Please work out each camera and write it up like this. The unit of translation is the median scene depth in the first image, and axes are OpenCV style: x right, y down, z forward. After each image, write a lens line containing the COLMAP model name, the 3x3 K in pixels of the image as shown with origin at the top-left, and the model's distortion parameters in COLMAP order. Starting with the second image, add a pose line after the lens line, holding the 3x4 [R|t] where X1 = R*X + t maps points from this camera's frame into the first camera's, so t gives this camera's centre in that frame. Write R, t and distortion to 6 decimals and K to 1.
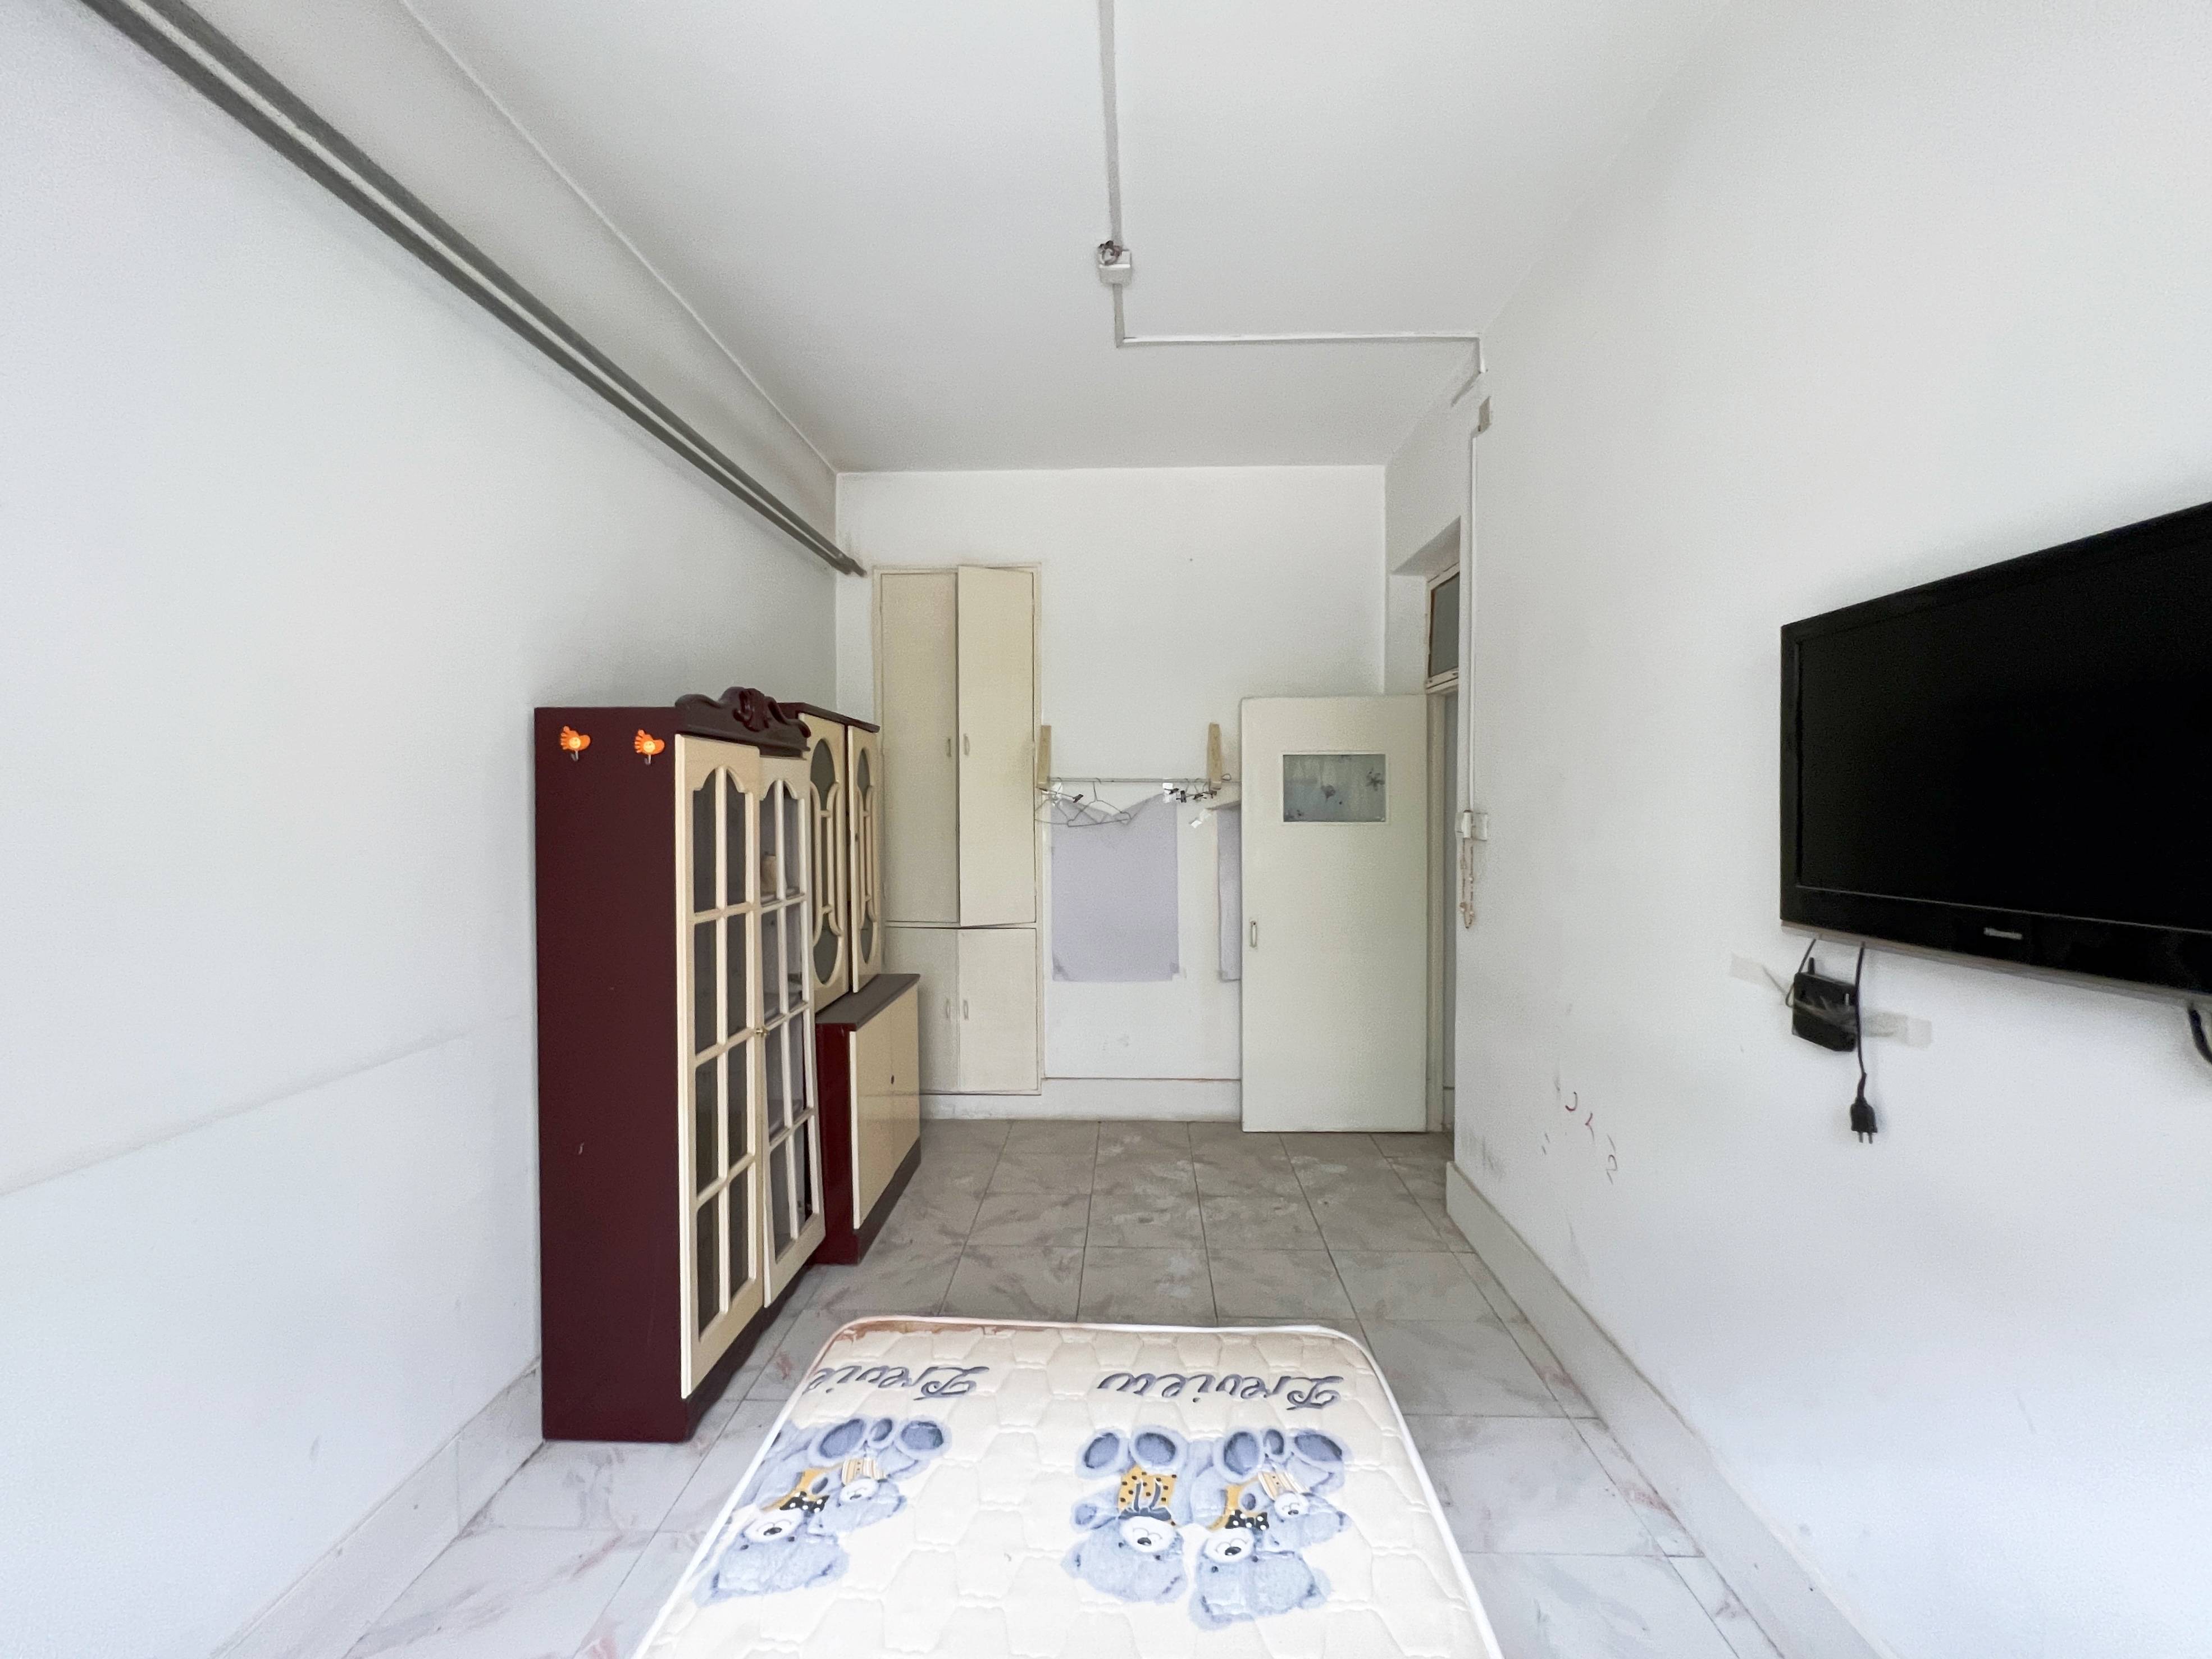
lens RADIAL K [[889.0, 0, 1107.6], [0, 889.0, 824.5], [0, 0, 1]] dist [-0.000012, 0.000000]
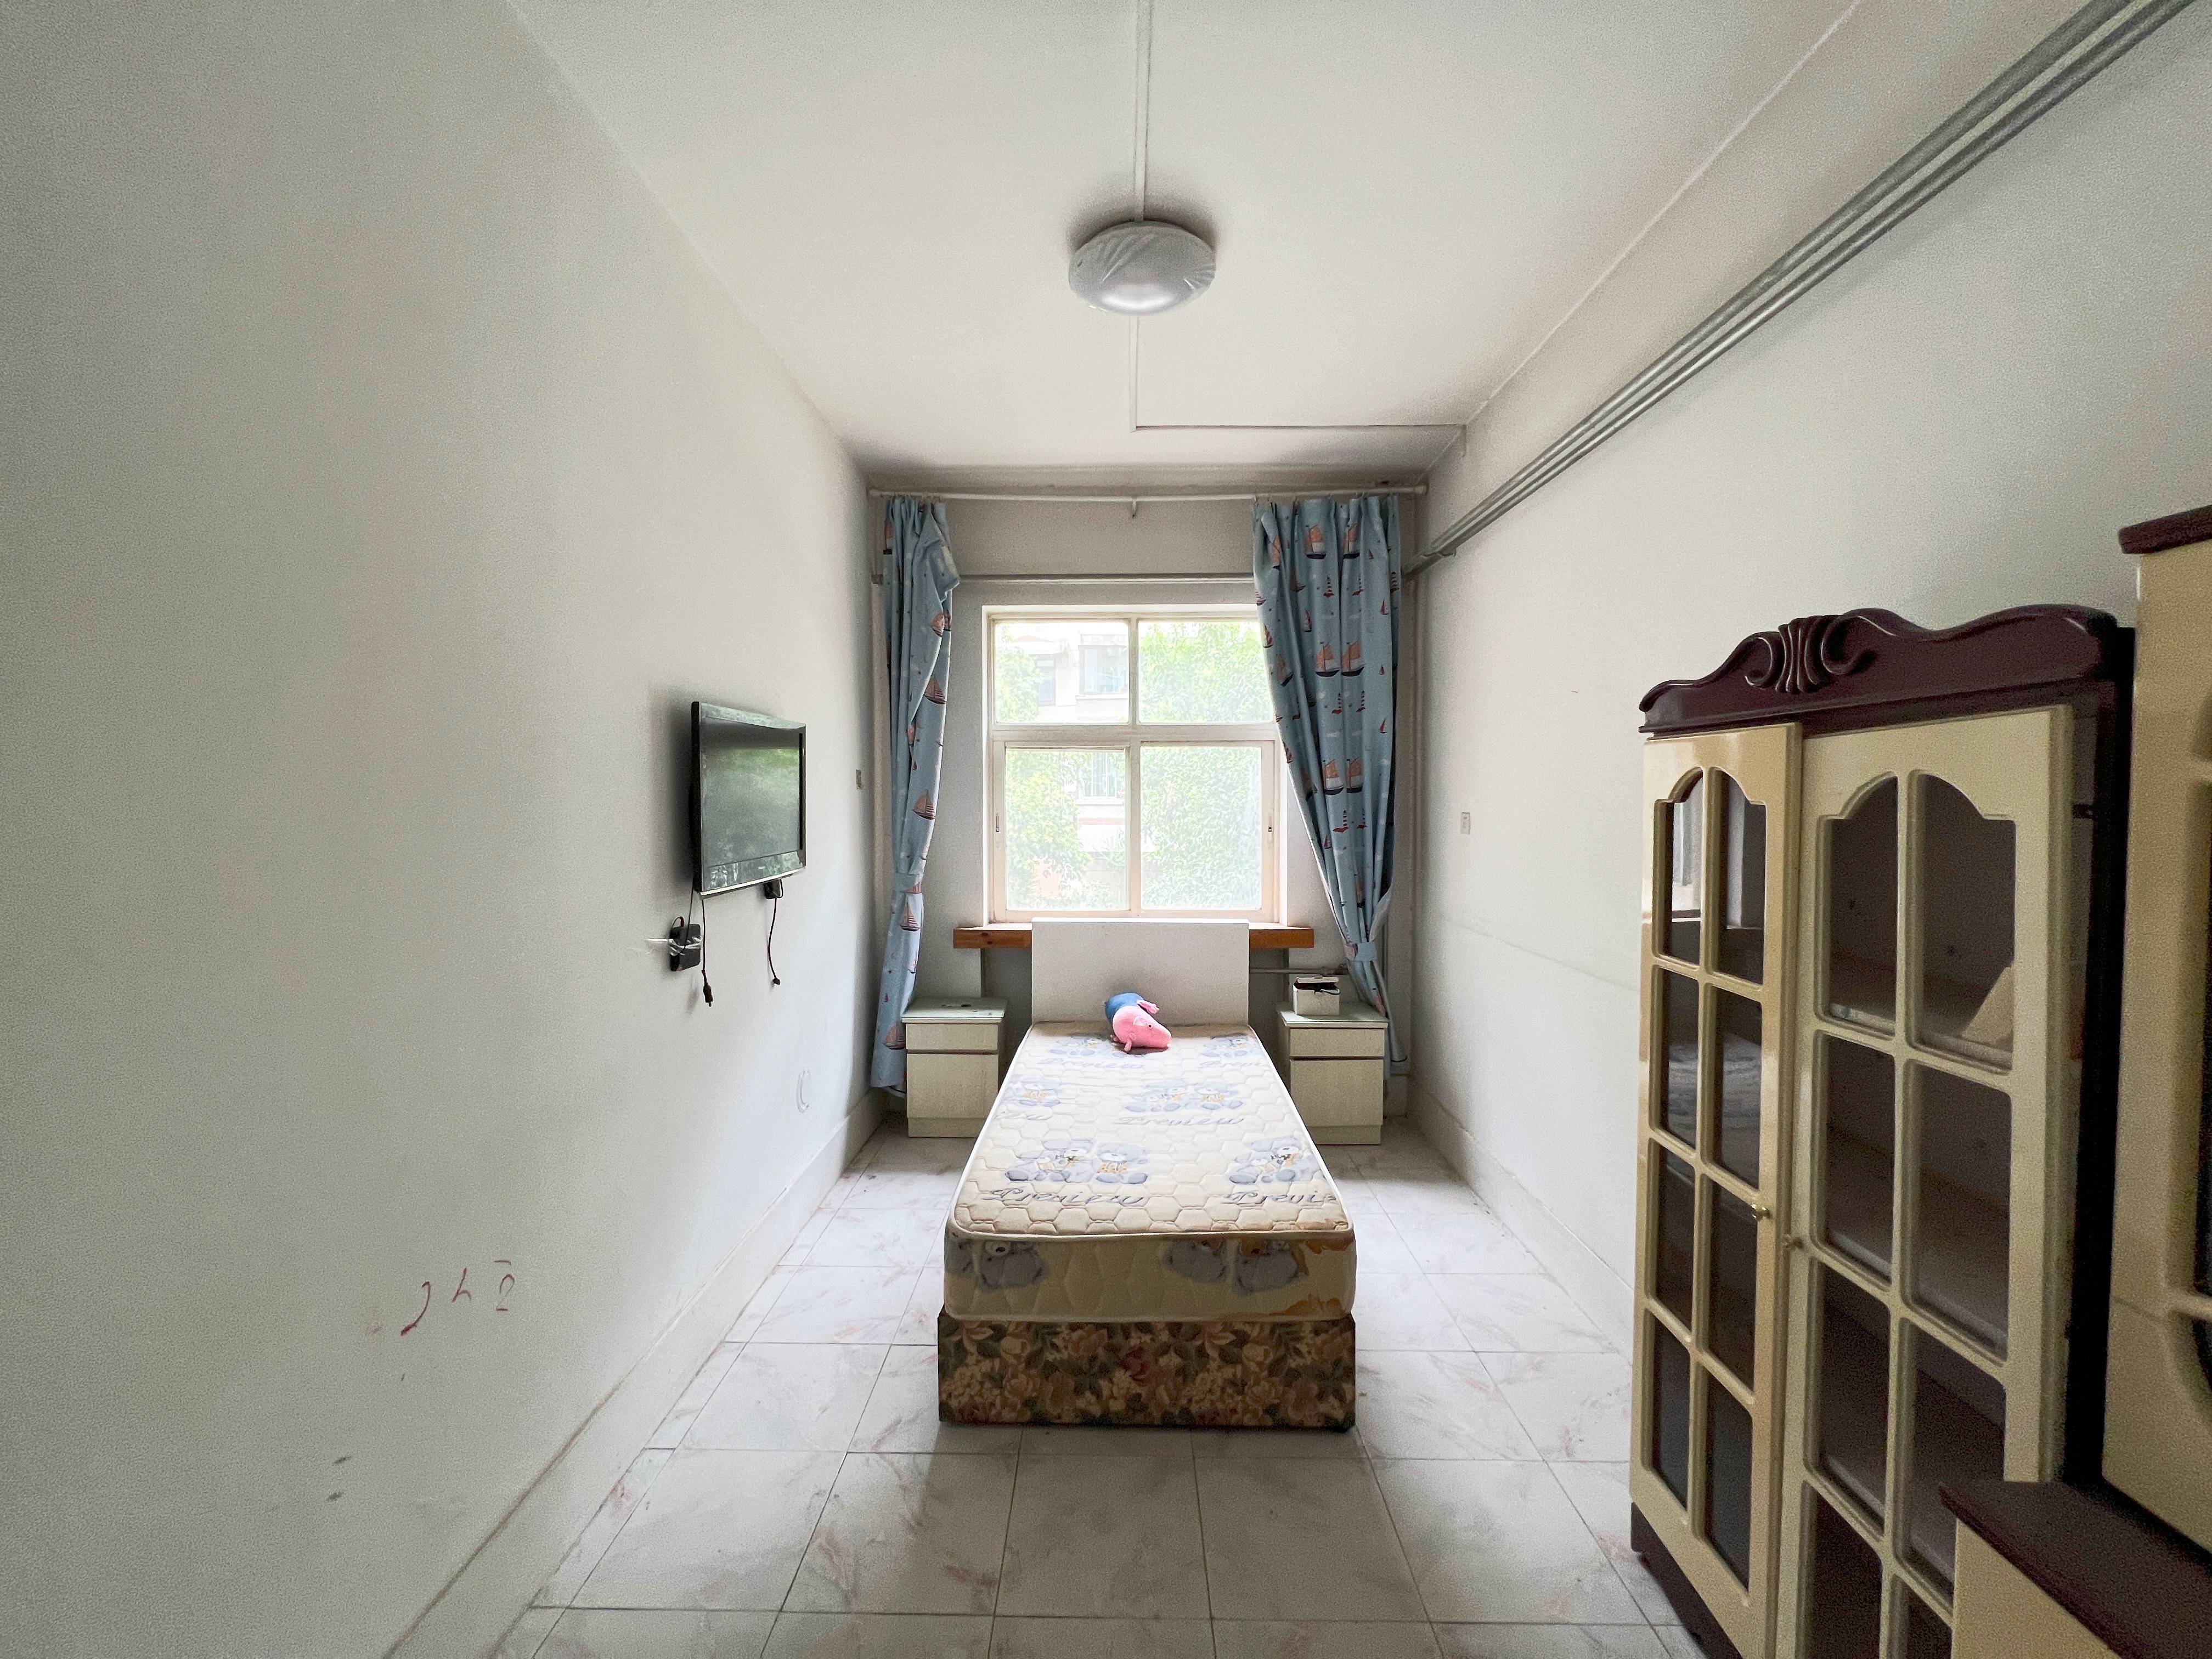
lens RADIAL K [[889.0, 0, 1107.8], [0, 889.0, 822.8], [0, 0, 1]] dist [-0.000012, 0.000000]
pose [[-0.999744, 0.003722, -0.022300, 0.088352], [0.002679, 0.998909, 0.046630, -0.086606], [0.022449, 0.046558, -0.998663, 2.647193]]
